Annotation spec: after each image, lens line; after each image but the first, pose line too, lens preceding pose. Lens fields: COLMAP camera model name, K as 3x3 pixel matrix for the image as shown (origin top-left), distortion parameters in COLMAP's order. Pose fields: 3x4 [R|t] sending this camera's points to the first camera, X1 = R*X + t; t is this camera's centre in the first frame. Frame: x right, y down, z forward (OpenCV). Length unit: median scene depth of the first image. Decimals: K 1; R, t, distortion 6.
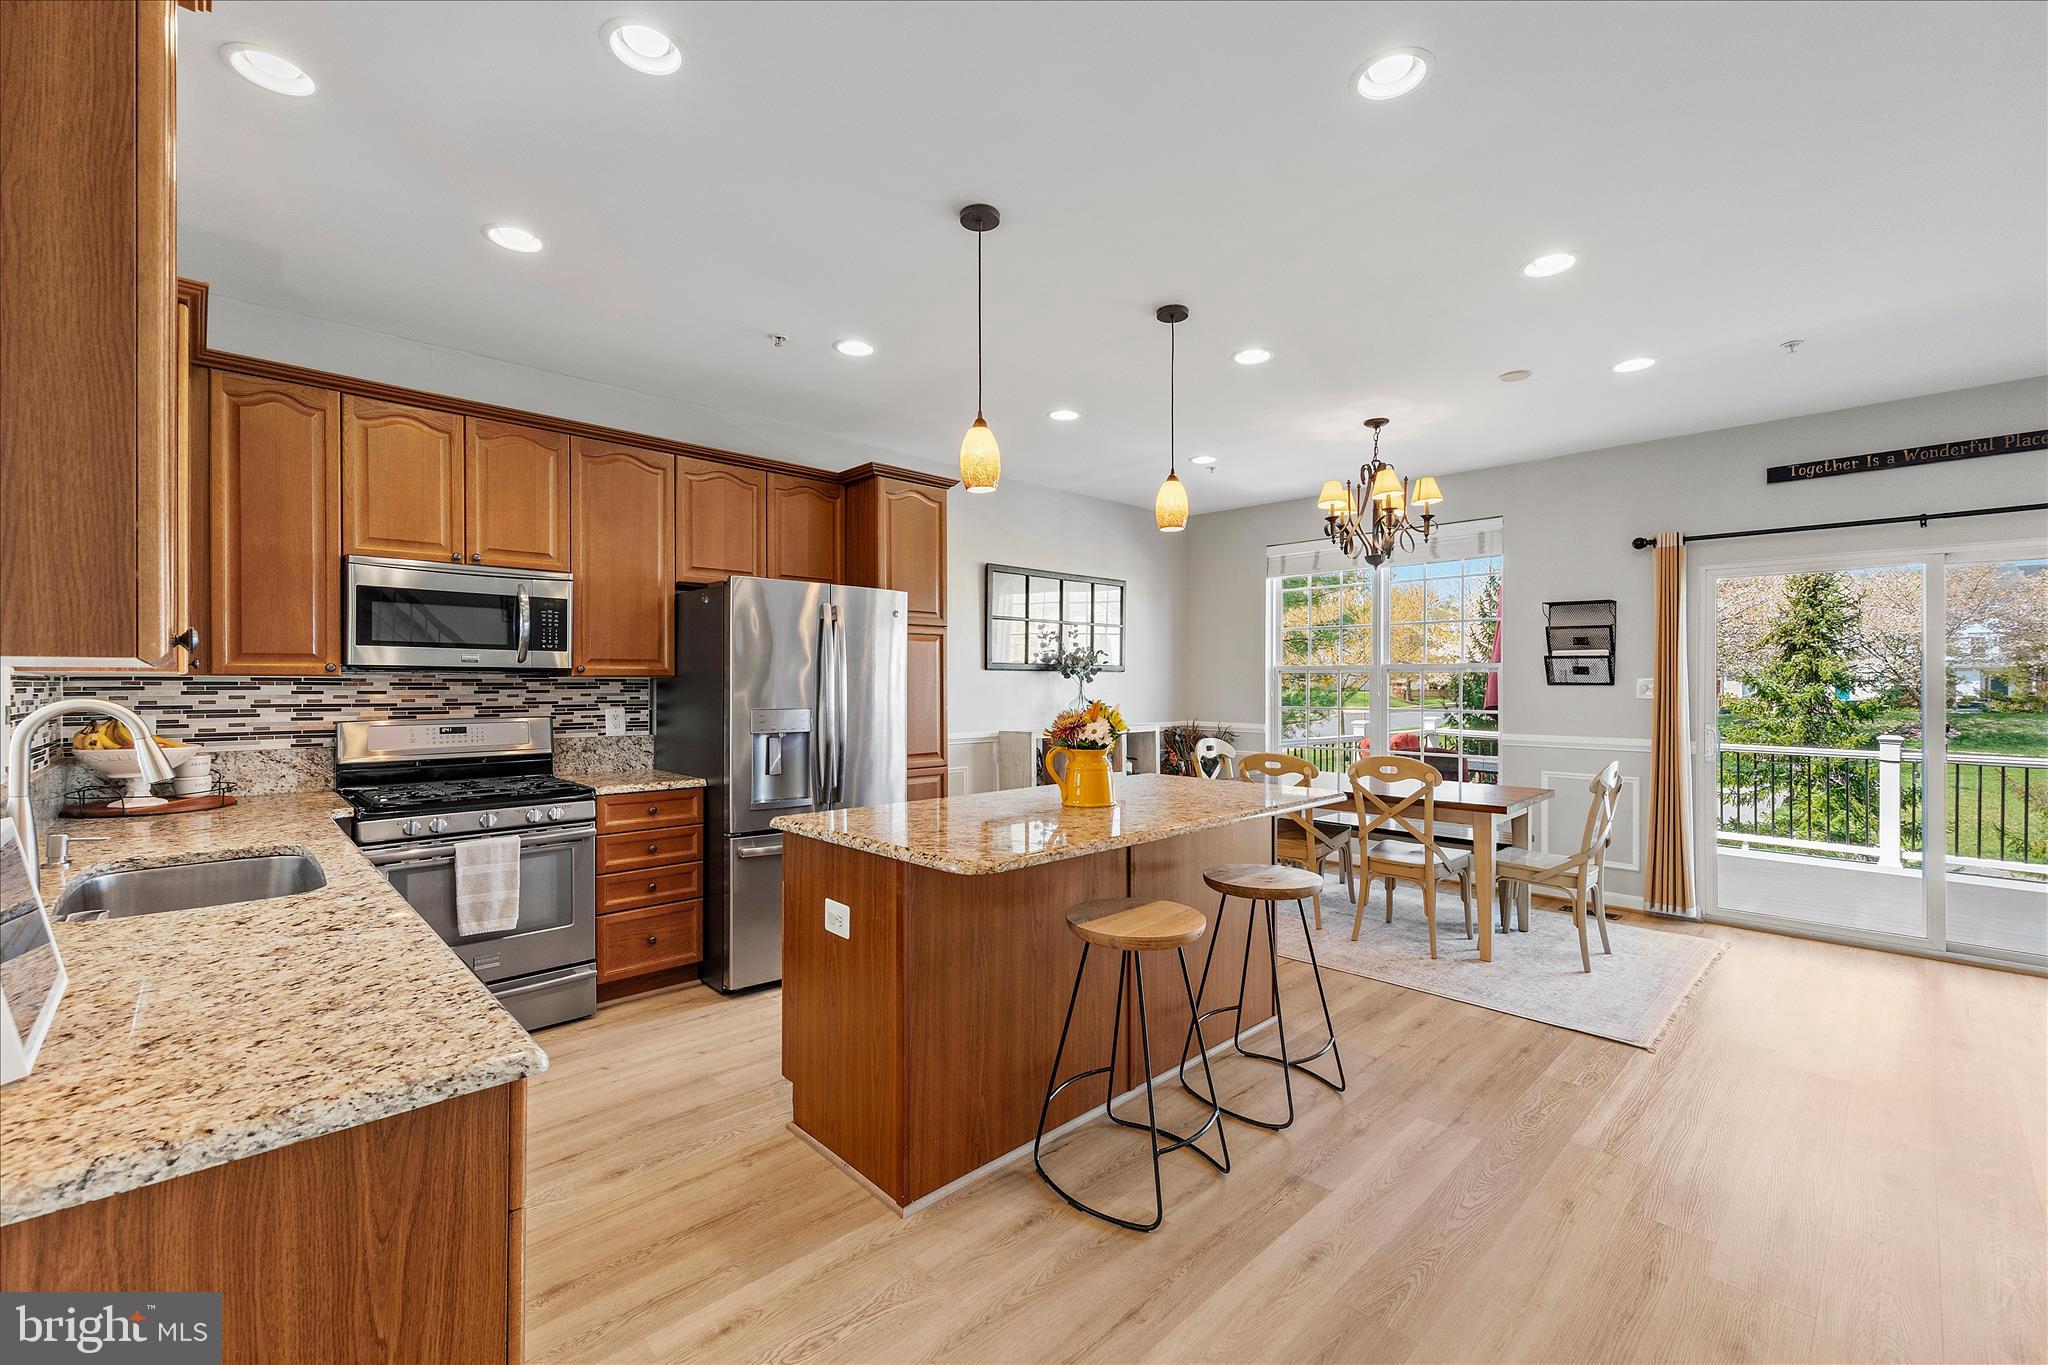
lens RADIAL K [[851.8, 0, 1024.0], [0, 851.8, 682.5], [0, 0, 1]] dist [0.000520, 0.000192]
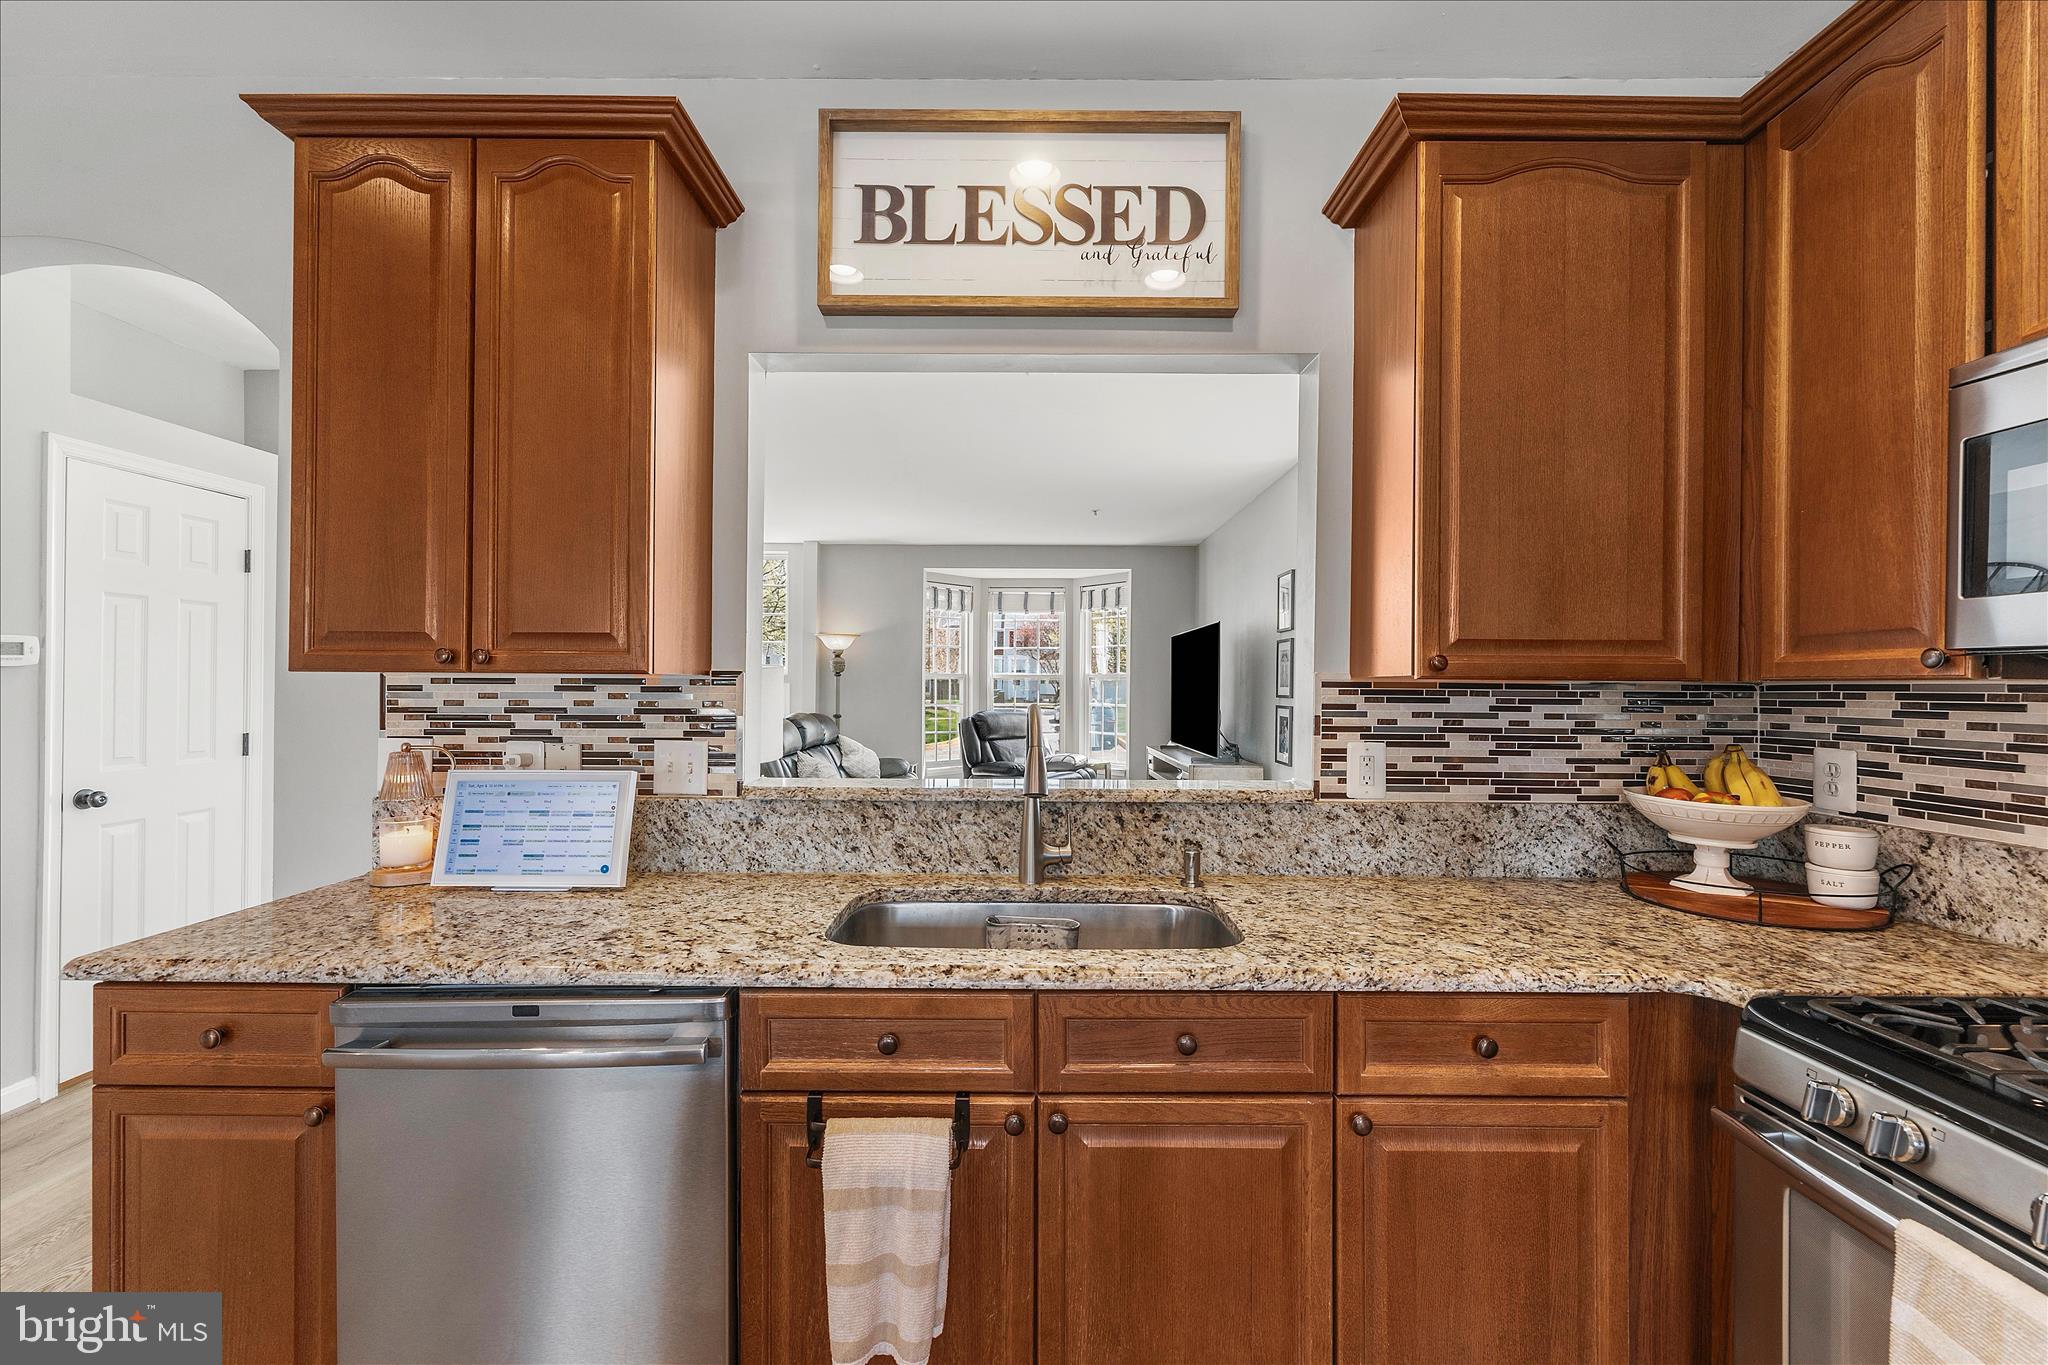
lens RADIAL K [[819.3, 0, 1018.7], [0, 819.3, 683.6], [0, 0, 1]] dist [-0.001834, 0.000972]
pose [[-0.696430, -0.010125, -0.717553, -0.203906], [-0.009201, 0.999944, -0.005179, 0.000682], [0.717566, 0.002995, -0.696485, 0.860634]]
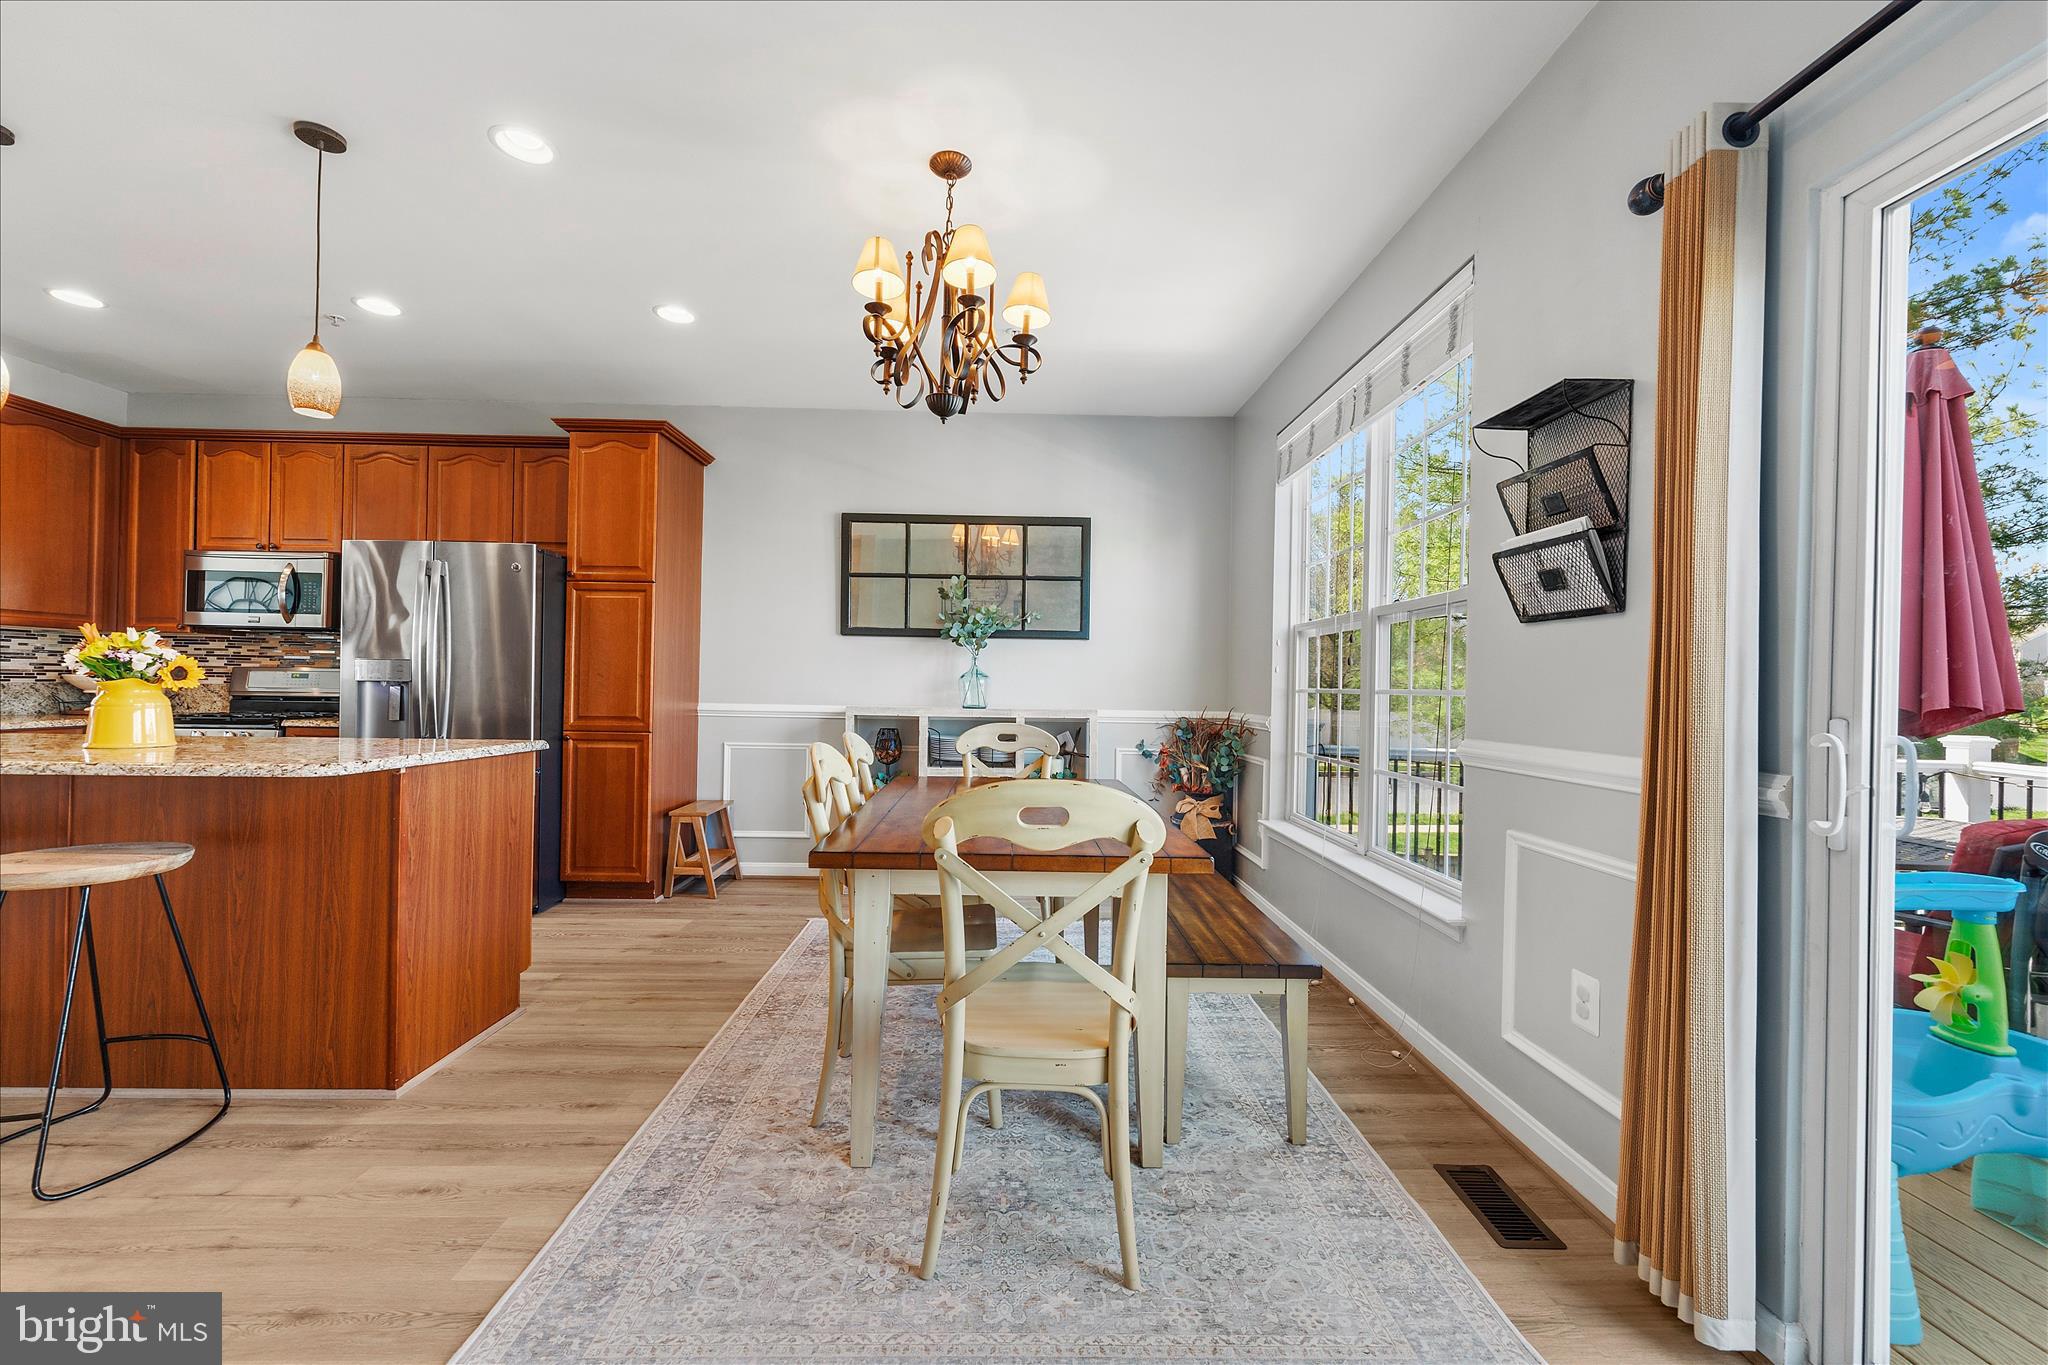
lens RADIAL K [[819.3, 0, 1018.7], [0, 819.3, 683.6], [0, 0, 1]] dist [-0.001834, 0.000972]
pose [[0.735873, 0.008353, -0.677068, 1.099641], [-0.014896, 0.999882, -0.003853, 0.058355], [0.676956, 0.012921, 0.735910, 0.844659]]
